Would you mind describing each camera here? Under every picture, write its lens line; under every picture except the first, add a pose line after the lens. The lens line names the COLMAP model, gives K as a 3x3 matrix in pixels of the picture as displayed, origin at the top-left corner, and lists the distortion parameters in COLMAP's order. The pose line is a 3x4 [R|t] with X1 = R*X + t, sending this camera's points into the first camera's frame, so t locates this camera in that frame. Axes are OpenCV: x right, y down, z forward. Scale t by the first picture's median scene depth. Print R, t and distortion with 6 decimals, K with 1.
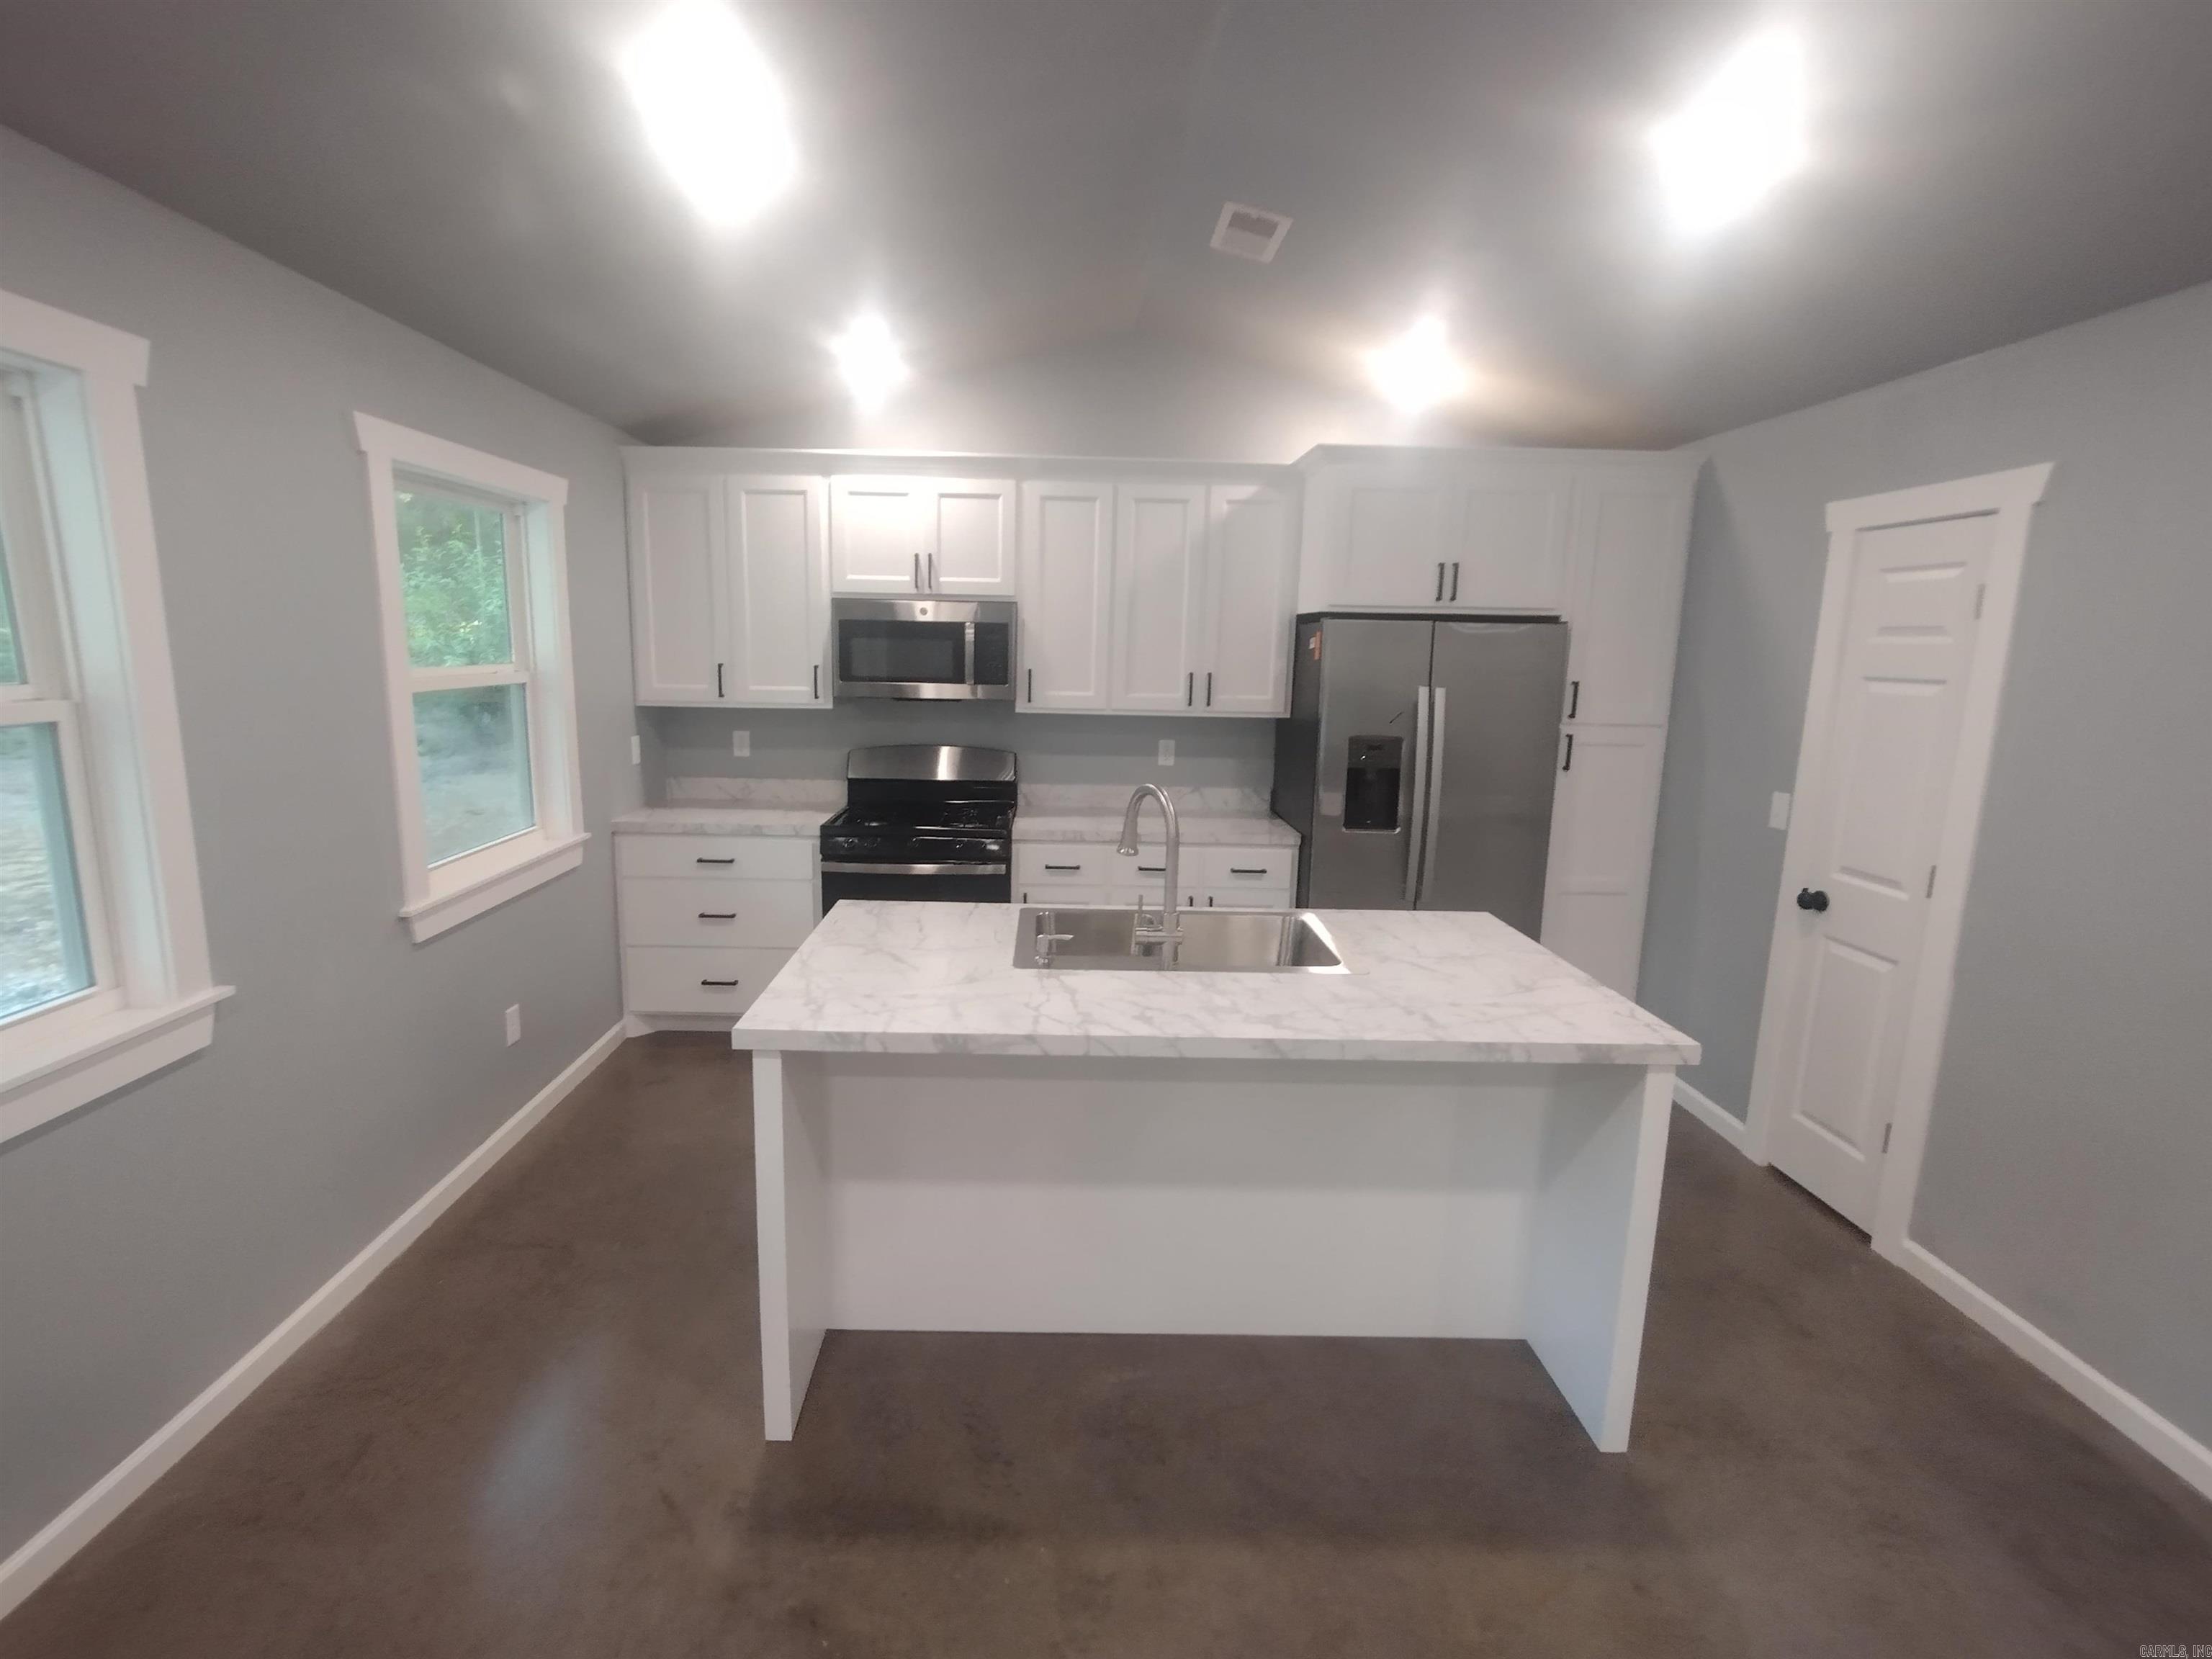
lens RADIAL K [[1003.9, 0, 1107.5], [0, 1003.9, 844.4], [0, 0, 1]] dist [-0.004605, 0.001287]
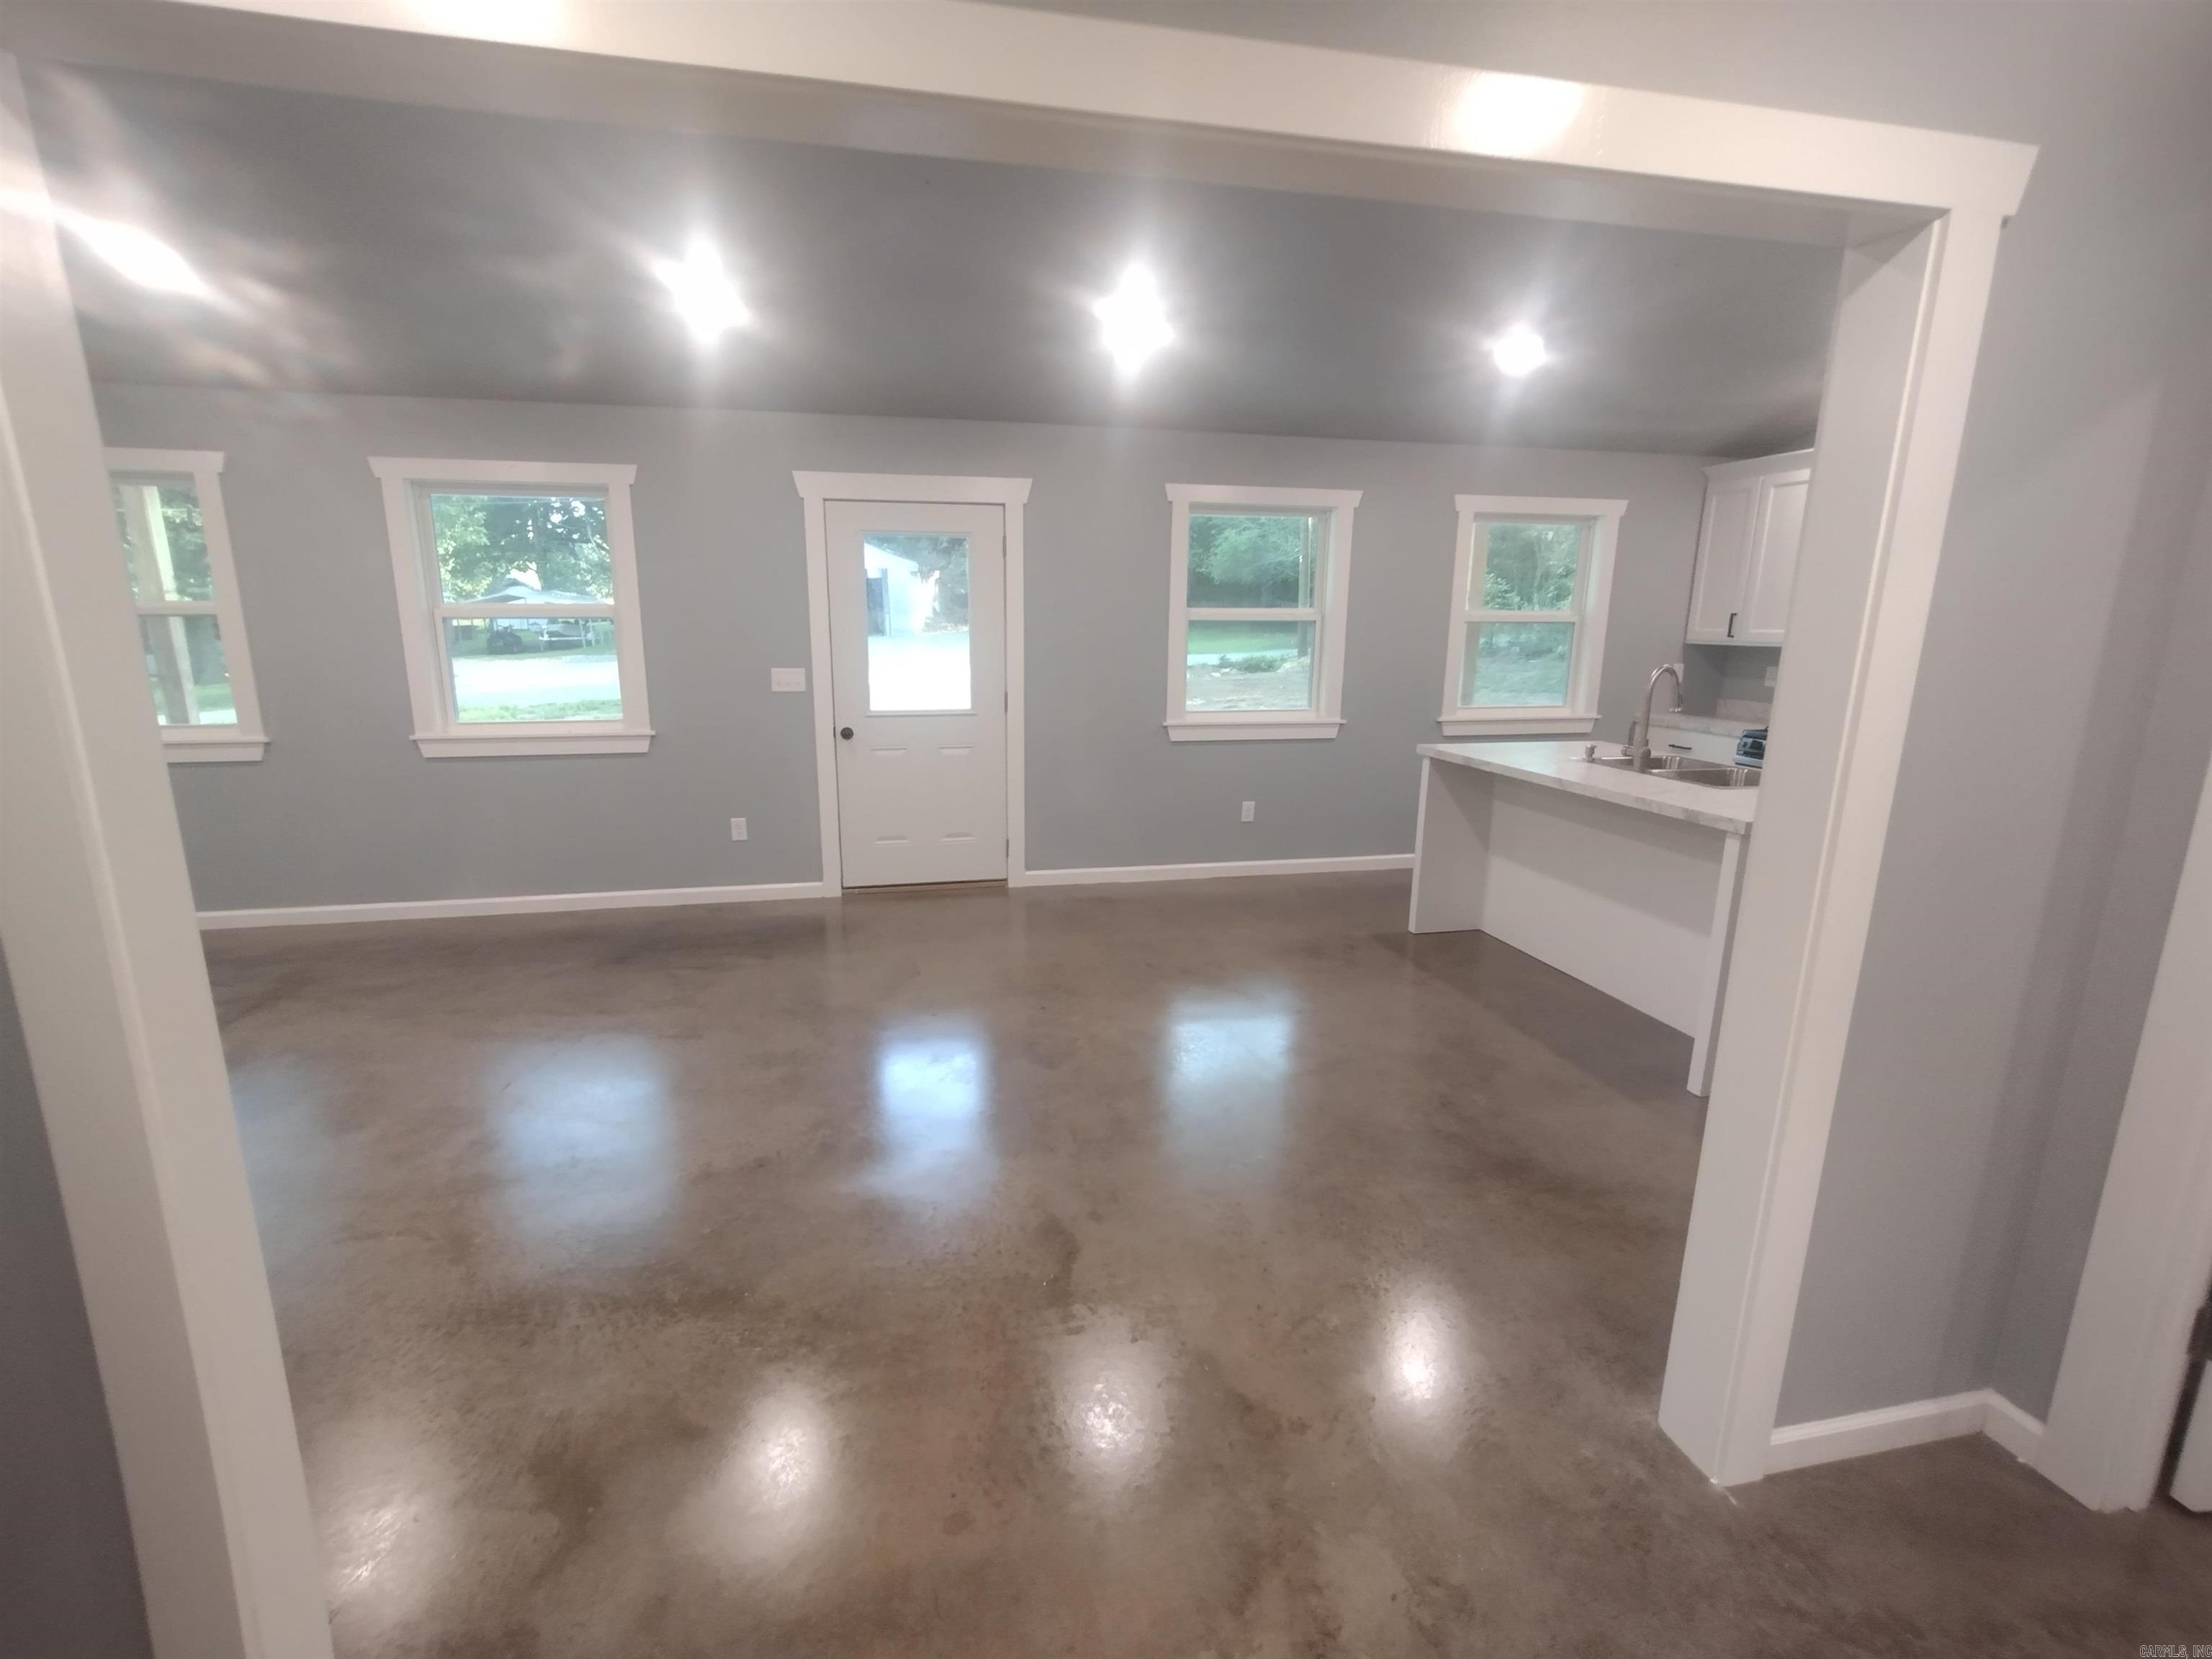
lens RADIAL K [[1067.9, 0, 1113.4], [0, 1067.9, 841.5], [0, 0, 1]] dist [-0.000348, -0.000125]
pose [[0.223065, 0.179261, -0.958179, 0.896665], [-0.186282, 0.972670, 0.138606, 0.084226], [0.956839, 0.147573, 0.250362, -0.154454]]
